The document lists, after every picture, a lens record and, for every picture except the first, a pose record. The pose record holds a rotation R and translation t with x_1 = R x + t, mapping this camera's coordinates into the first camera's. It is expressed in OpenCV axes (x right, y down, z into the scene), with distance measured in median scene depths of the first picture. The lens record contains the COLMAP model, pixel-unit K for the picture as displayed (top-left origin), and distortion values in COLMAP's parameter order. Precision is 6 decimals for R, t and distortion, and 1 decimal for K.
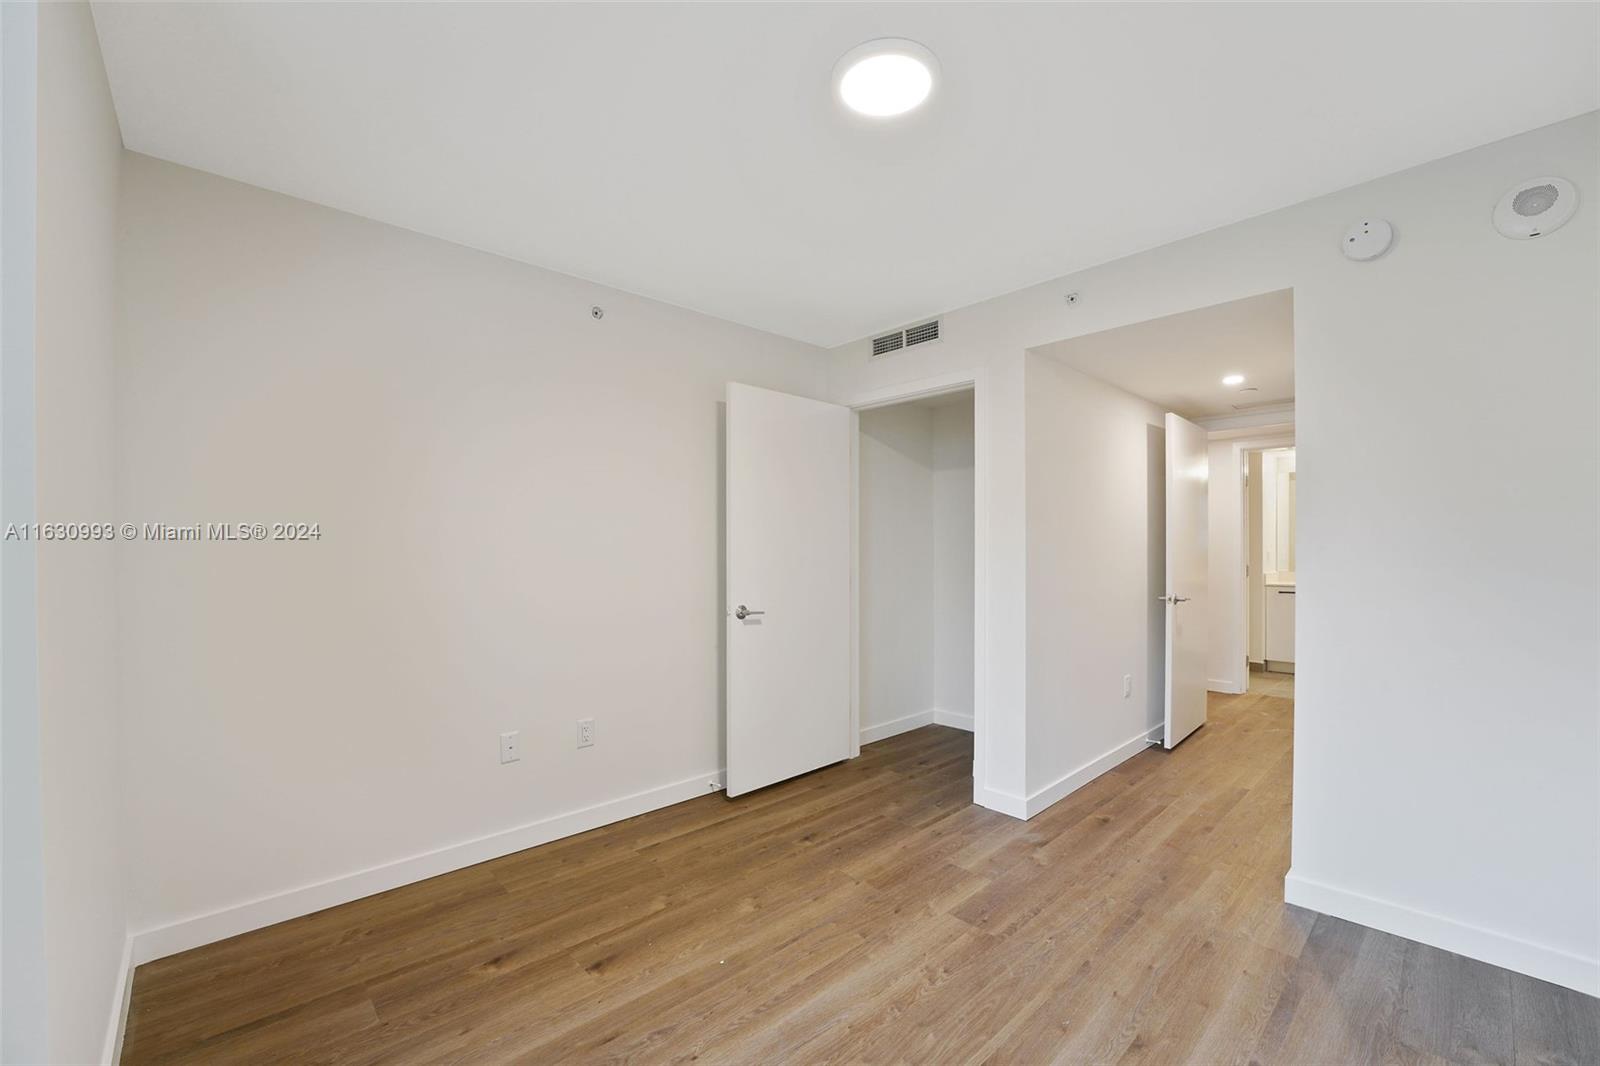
lens RADIAL K [[652.0, 0, 800.0], [0, 652.0, 533.0], [0, 0, 1]] dist [-0.034410, 0.004975]
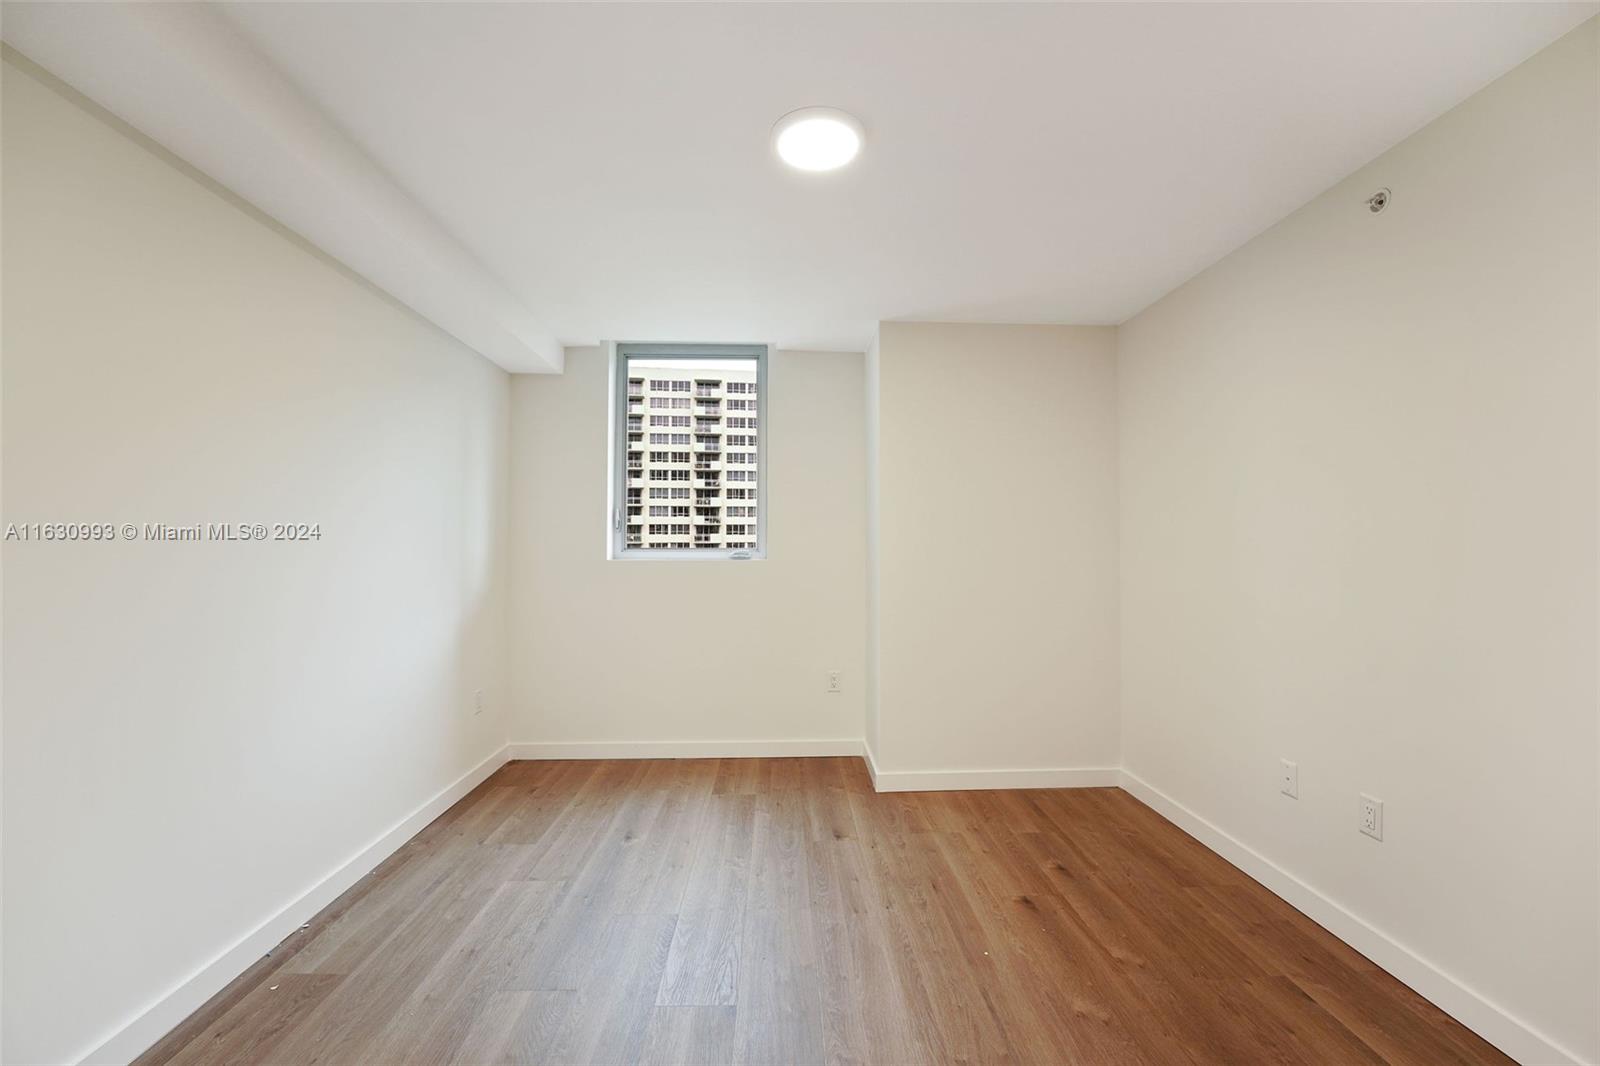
lens RADIAL K [[652.0, 0, 800.0], [0, 652.0, 533.0], [0, 0, 1]] dist [-0.034410, 0.004975]
pose [[-0.652961, -0.016599, -0.757210, 0.794027], [0.015584, 0.999254, -0.035344, 0.033433], [0.757231, -0.034879, -0.652215, 1.366612]]
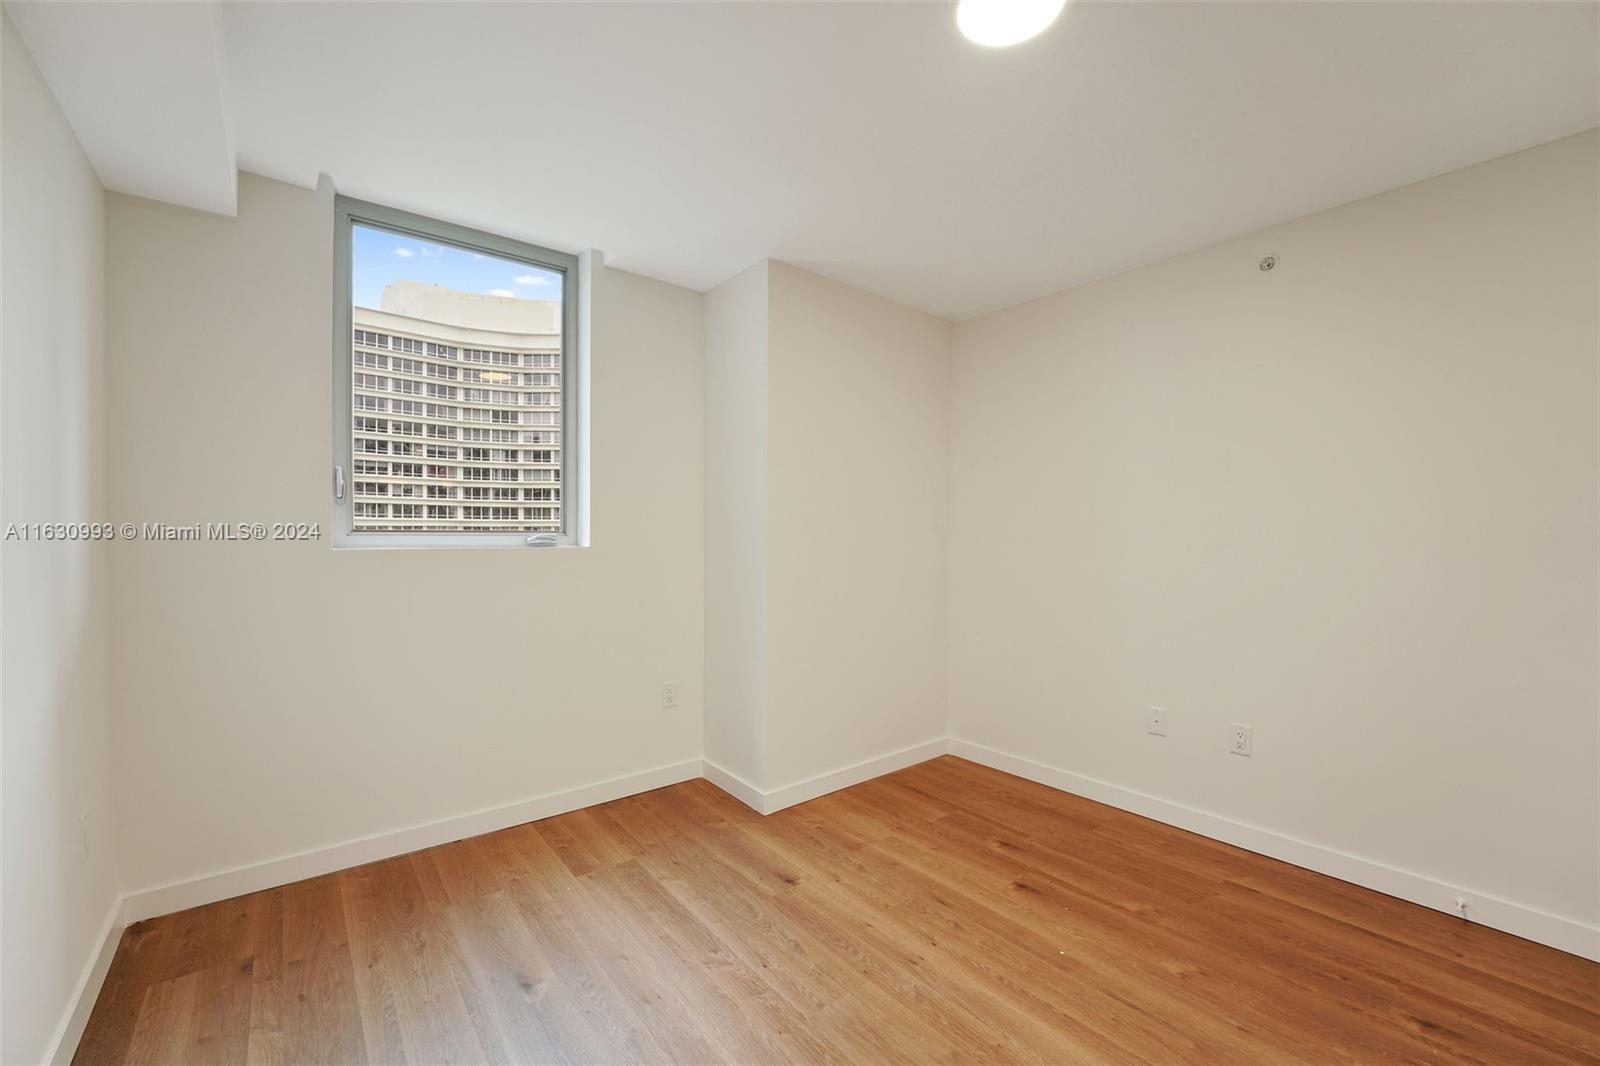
lens RADIAL K [[660.0, 0, 808.6], [0, 660.0, 541.5], [0, 0, 1]] dist [-0.036402, 0.005857]
pose [[-0.059439, 0.017803, -0.998073, 0.822656], [0.015479, 0.999737, 0.016910, 0.015365], [0.998112, -0.014444, -0.059699, 0.637420]]
